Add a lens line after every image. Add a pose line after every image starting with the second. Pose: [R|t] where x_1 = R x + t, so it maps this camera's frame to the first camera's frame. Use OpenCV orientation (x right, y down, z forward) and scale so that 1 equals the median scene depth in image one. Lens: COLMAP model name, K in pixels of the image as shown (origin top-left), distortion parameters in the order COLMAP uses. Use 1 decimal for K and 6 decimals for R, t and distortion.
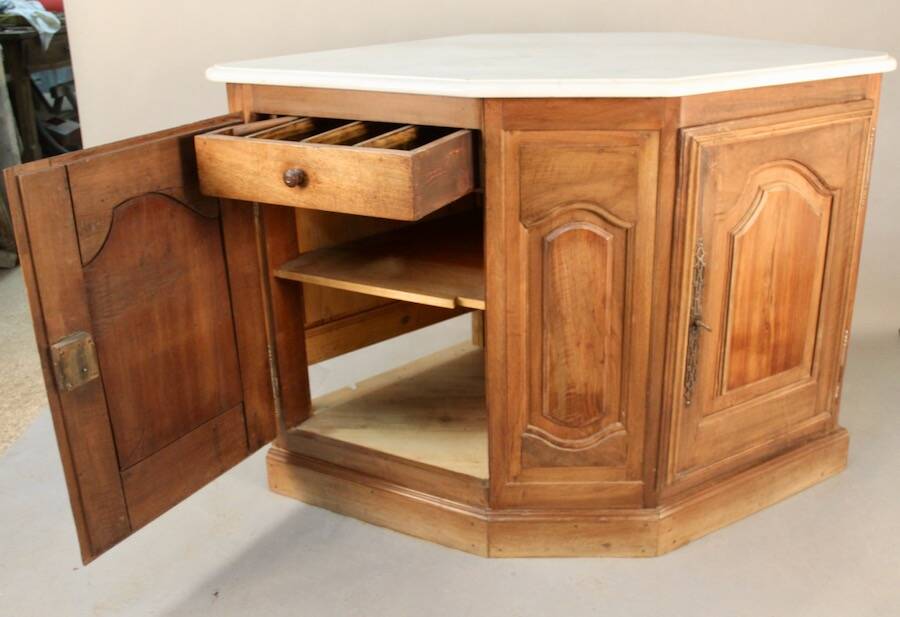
lens RADIAL K [[910.9, 0, 496.6], [0, 910.9, 276.5], [0, 0, 1]] dist [-0.108398, 0.000000]
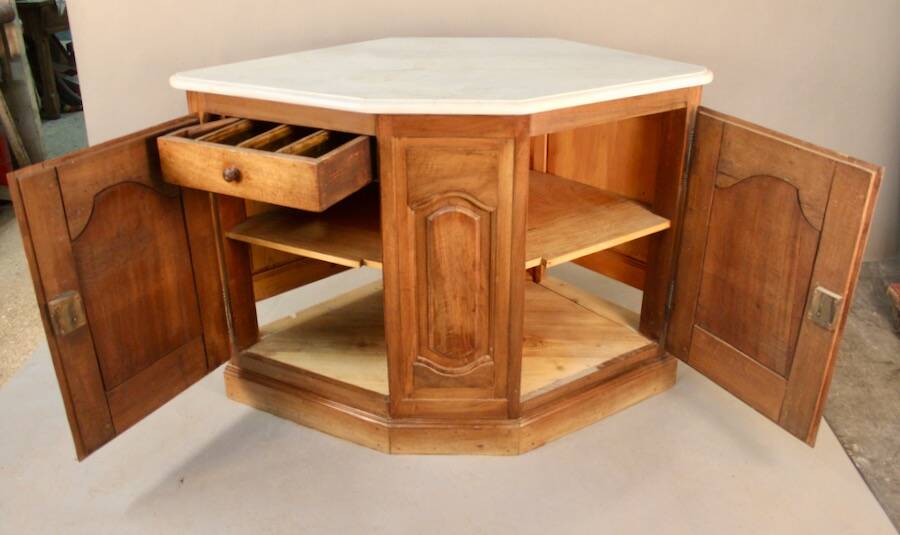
lens RADIAL K [[761.9, 0, 458.3], [0, 761.9, 224.7], [0, 0, 1]] dist [-0.132486, 0.065988]
pose [[0.999929, 0.009000, 0.007805, 0.084754], [-0.009422, 0.998394, 0.055865, -0.089537], [-0.007290, -0.055935, 0.998408, -0.079048]]
